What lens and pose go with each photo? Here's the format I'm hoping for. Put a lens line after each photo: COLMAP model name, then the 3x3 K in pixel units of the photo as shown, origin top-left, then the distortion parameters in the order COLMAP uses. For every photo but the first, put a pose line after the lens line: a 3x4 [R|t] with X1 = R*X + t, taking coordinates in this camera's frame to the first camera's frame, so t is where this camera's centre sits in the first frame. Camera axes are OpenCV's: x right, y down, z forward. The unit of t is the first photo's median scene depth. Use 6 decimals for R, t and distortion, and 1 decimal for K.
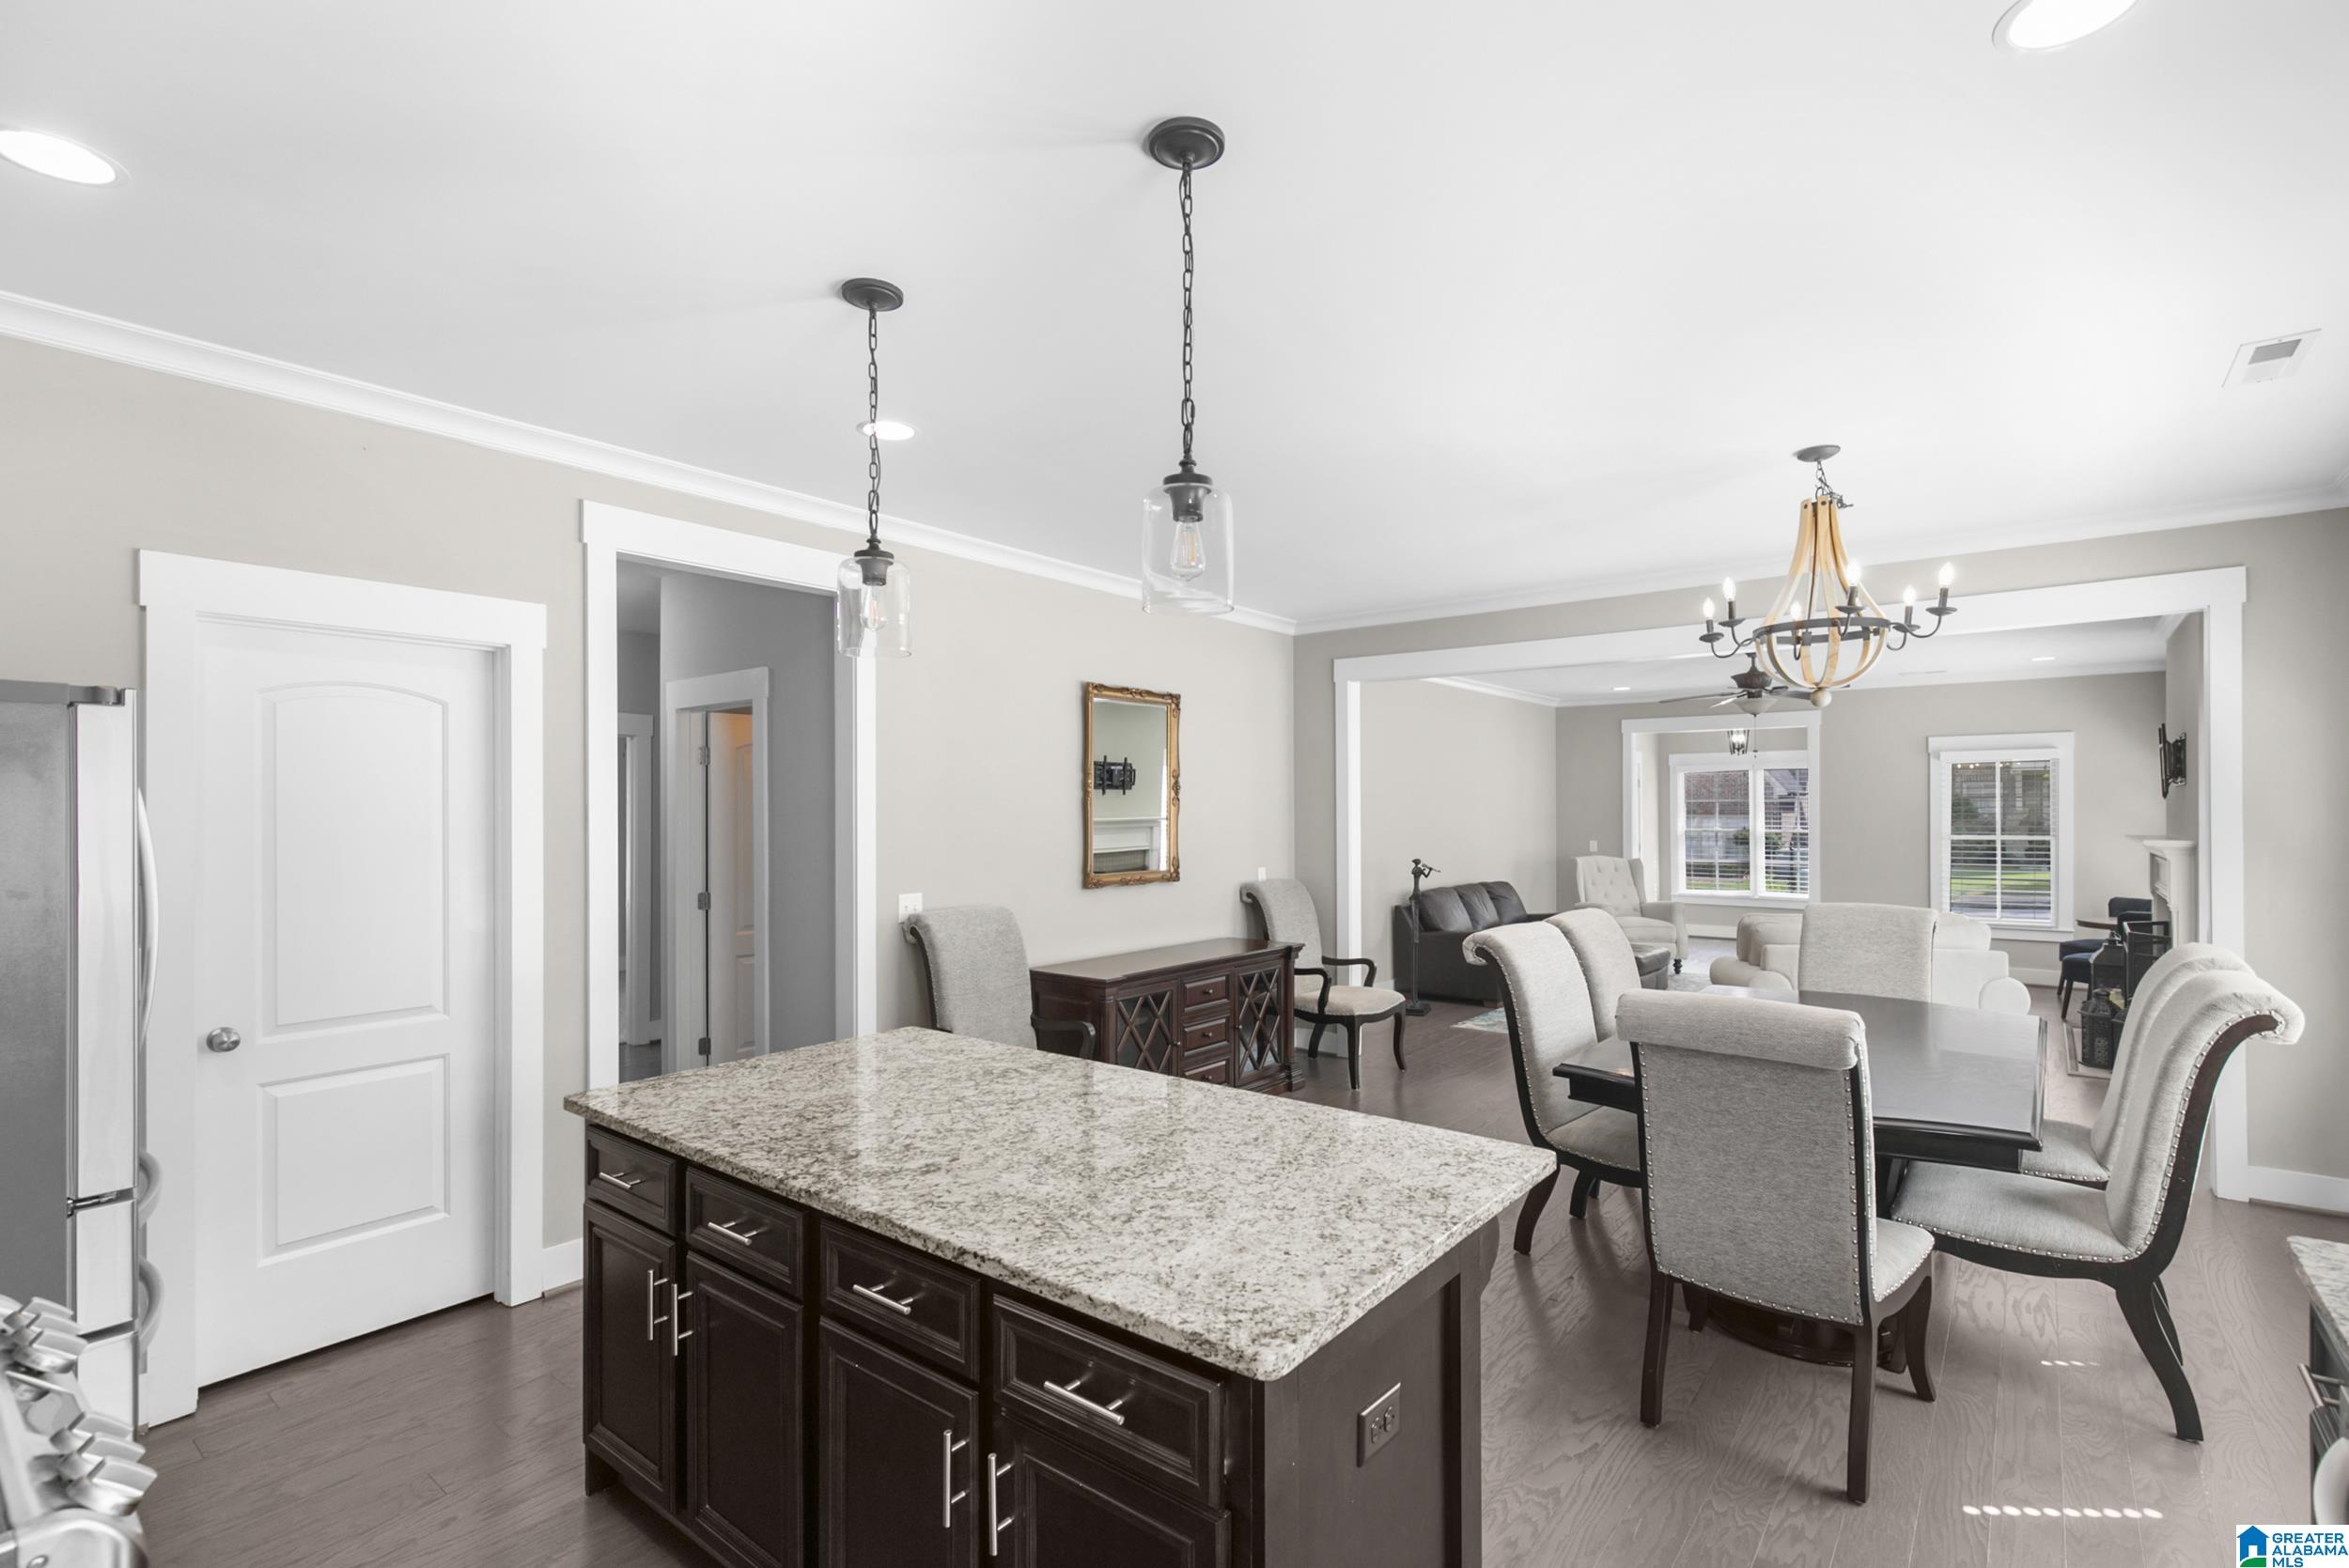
lens RADIAL K [[1069.9, 0, 1181.9], [0, 1069.9, 793.7], [0, 0, 1]] dist [-0.001582, -0.000163]
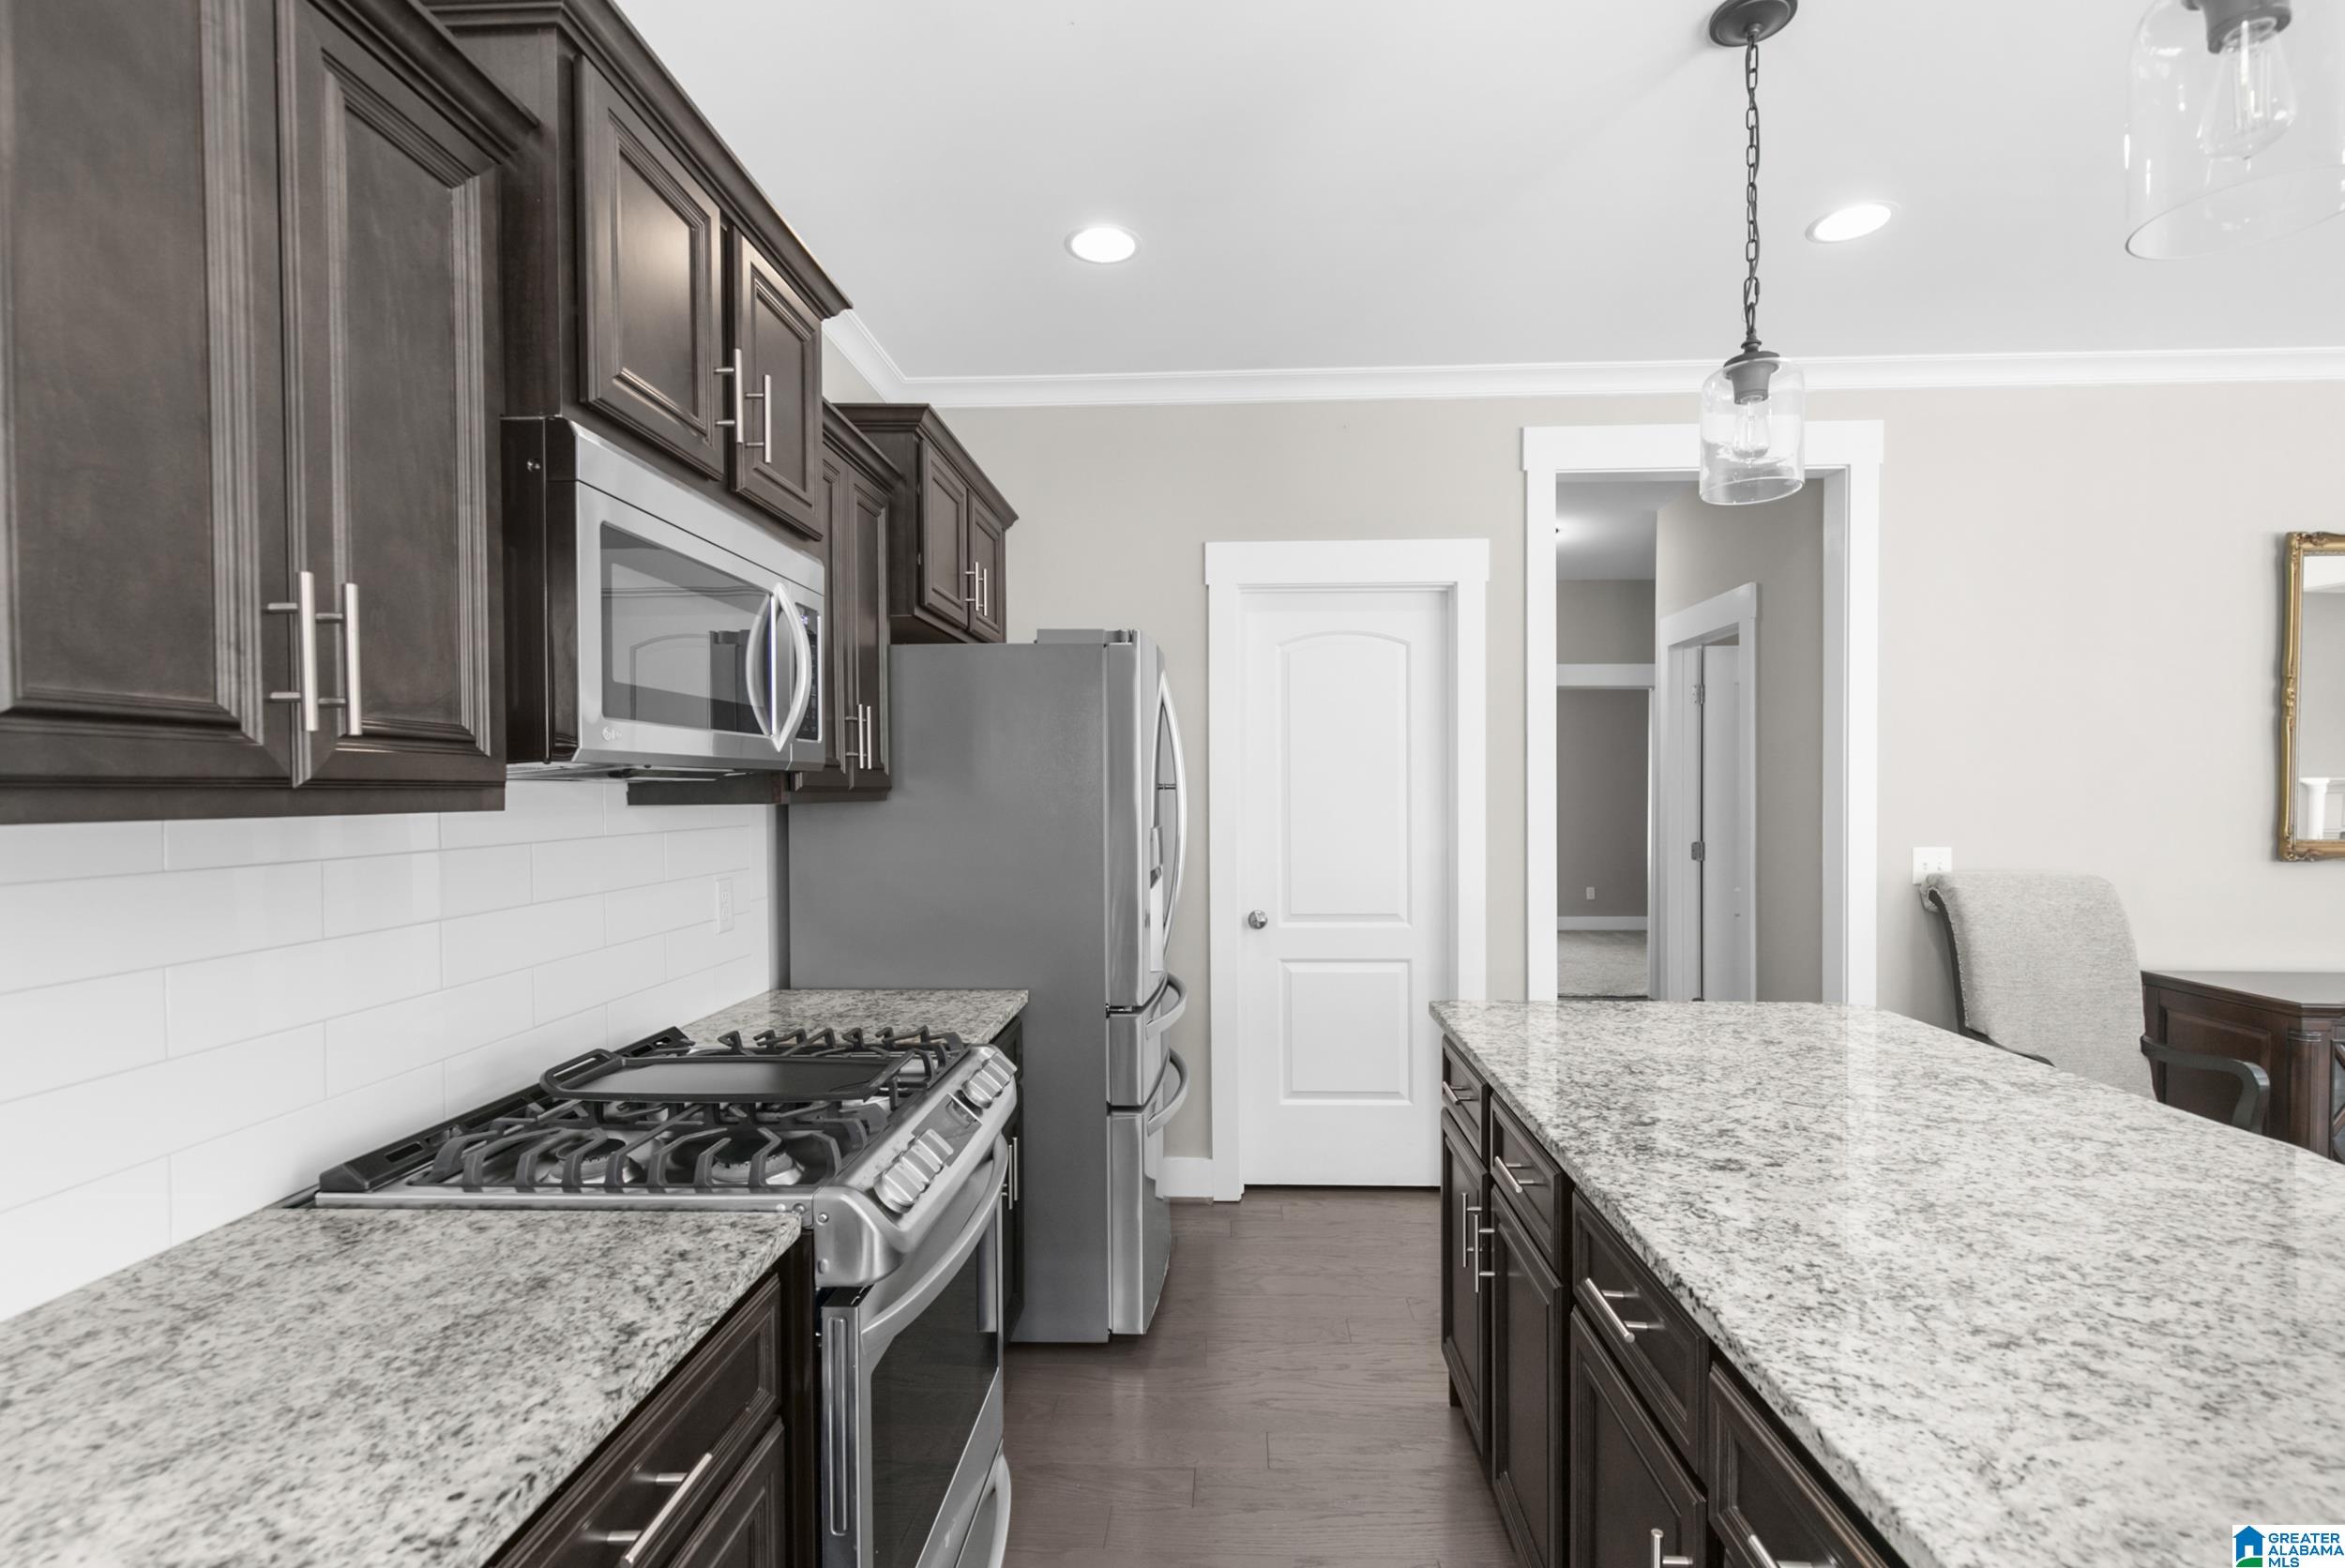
lens RADIAL K [[1068.0, 0, 1174.1], [0, 1068.0, 798.4], [0, 0, 1]] dist [-0.001582, -0.000163]
pose [[0.581309, 0.013558, -0.813570, 0.108288], [0.010556, 0.999651, 0.024201, 0.073358], [0.813614, -0.022656, 0.580963, 0.251462]]
